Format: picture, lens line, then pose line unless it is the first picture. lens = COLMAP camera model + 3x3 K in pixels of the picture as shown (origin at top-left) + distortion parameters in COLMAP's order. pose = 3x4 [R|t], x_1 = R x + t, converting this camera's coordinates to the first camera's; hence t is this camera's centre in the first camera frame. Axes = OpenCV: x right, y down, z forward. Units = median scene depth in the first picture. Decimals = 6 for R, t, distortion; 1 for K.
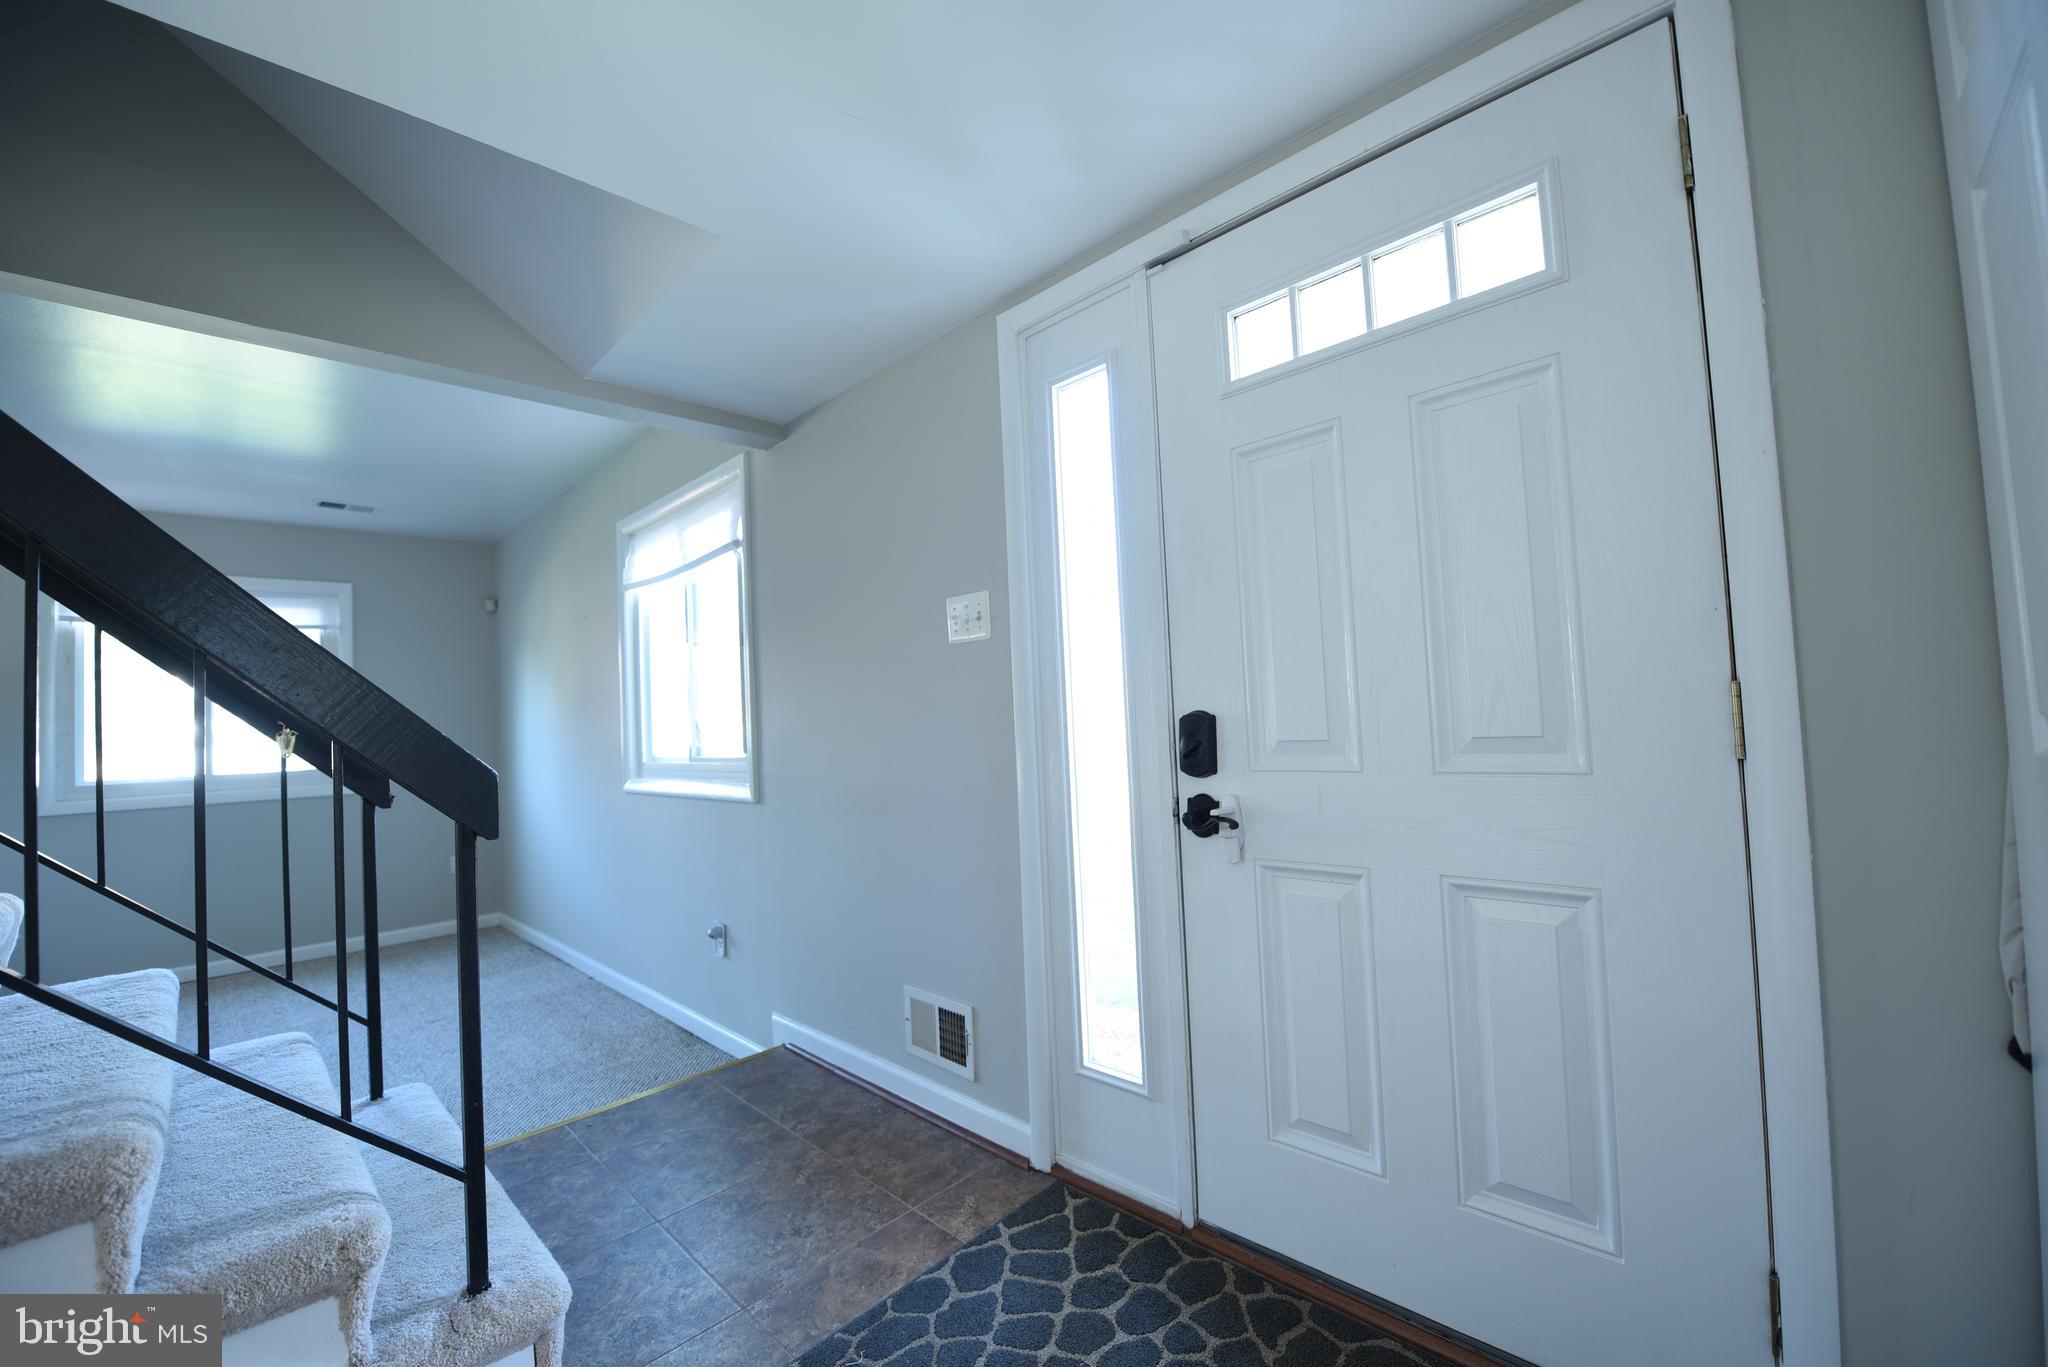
lens RADIAL K [[834.0, 0, 1024.0], [0, 834.0, 683.5], [0, 0, 1]] dist [-0.018266, -0.000123]
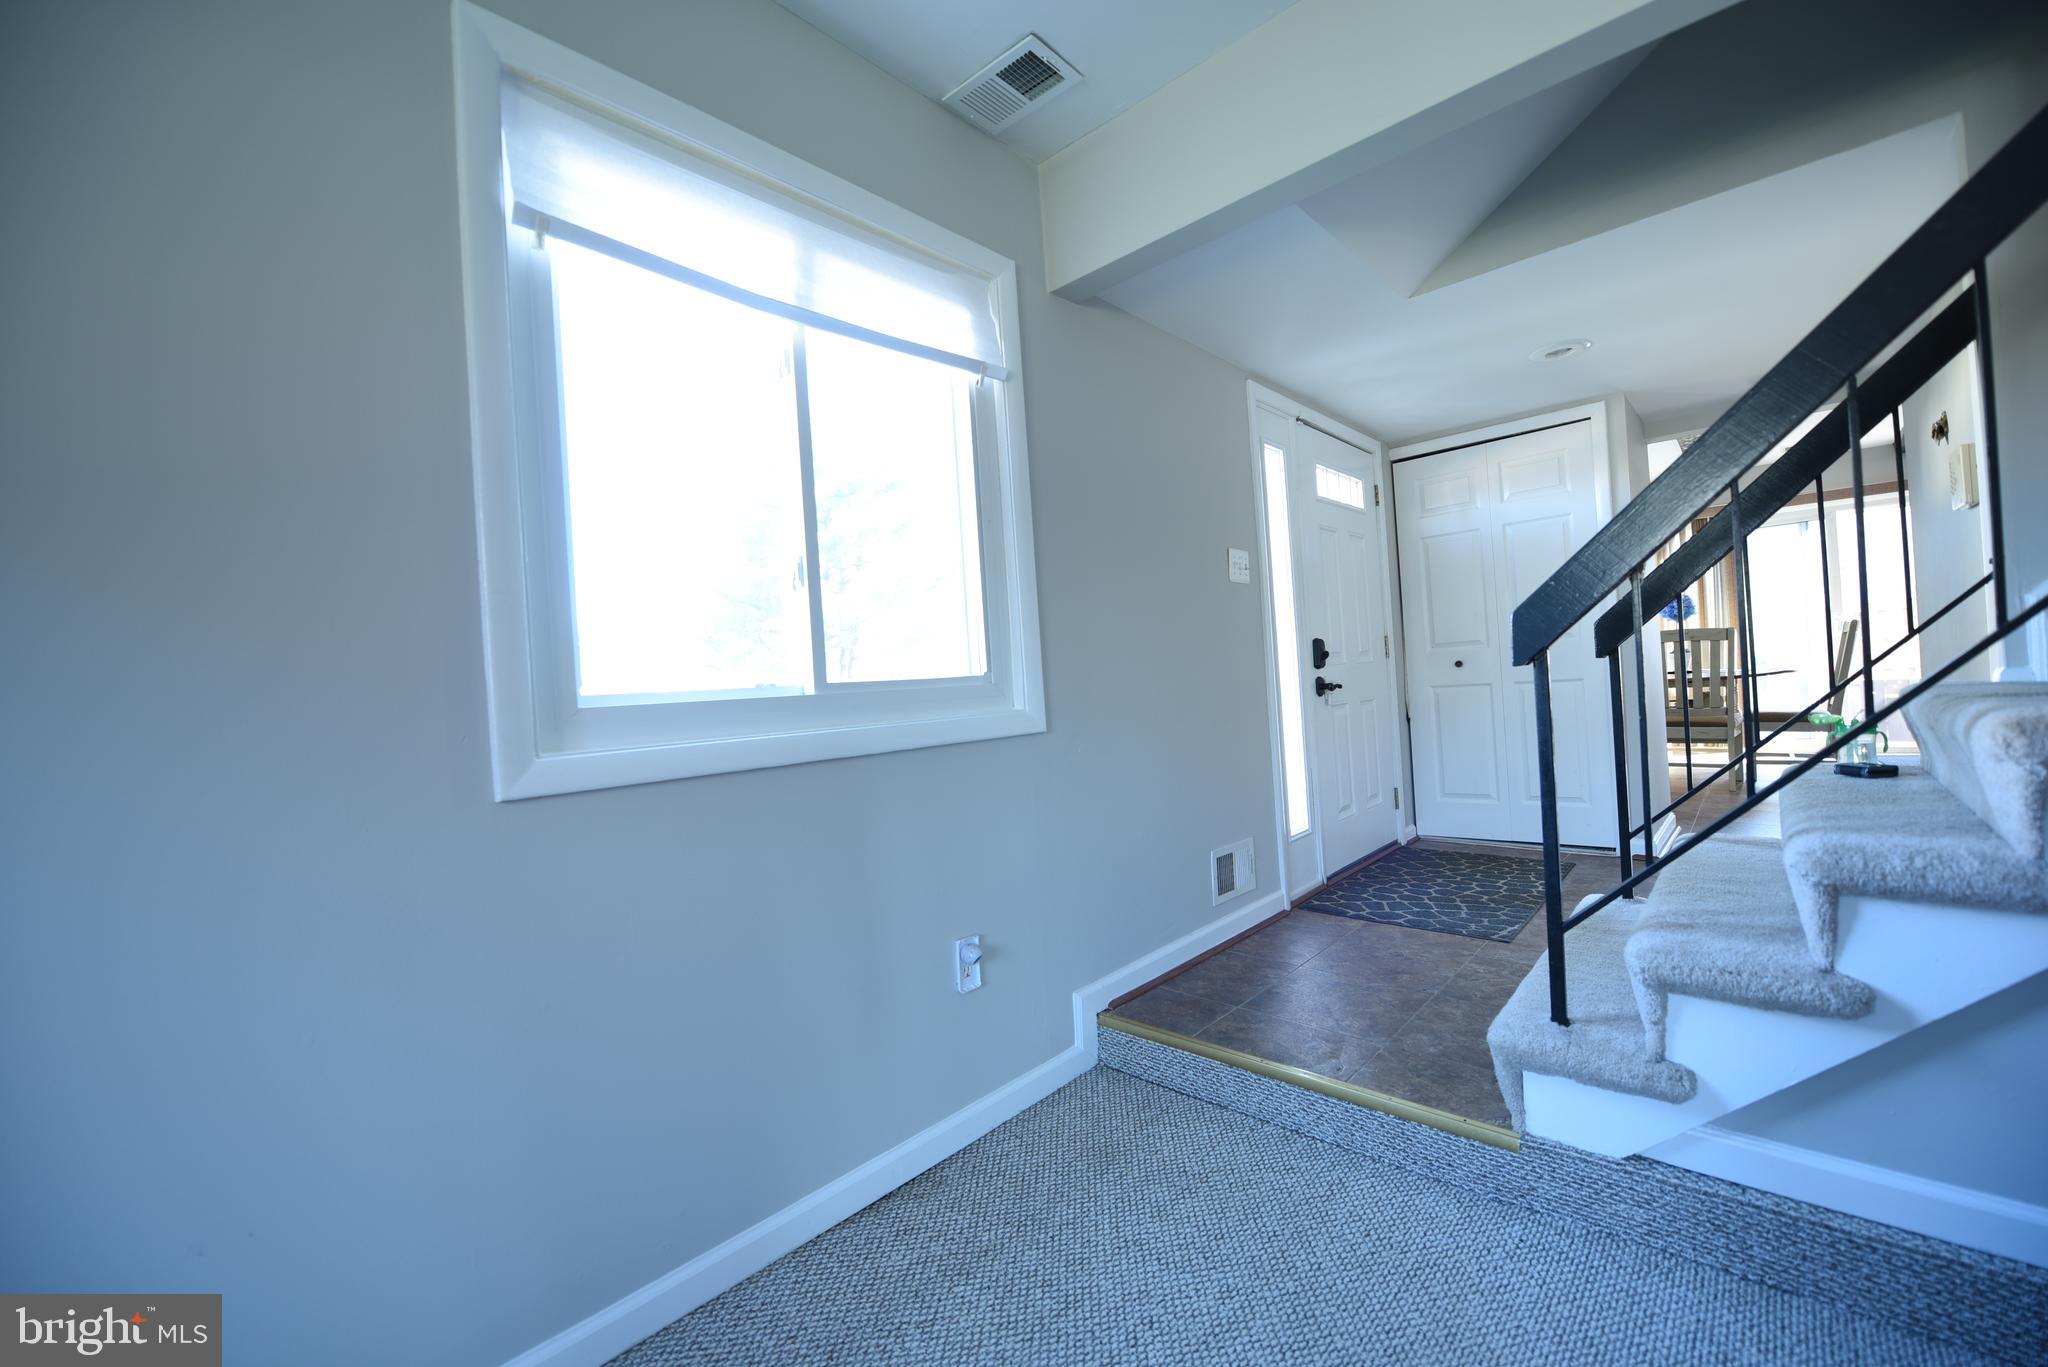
lens RADIAL K [[813.0, 0, 1024.0], [0, 813.0, 683.5], [0, 0, 1]] dist [-0.019296, -0.000790]
pose [[-0.027835, 0.048312, 0.998444, -1.844490], [0.019102, 0.998675, -0.047791, 0.233846], [-0.999430, 0.017742, -0.028721, 1.805708]]
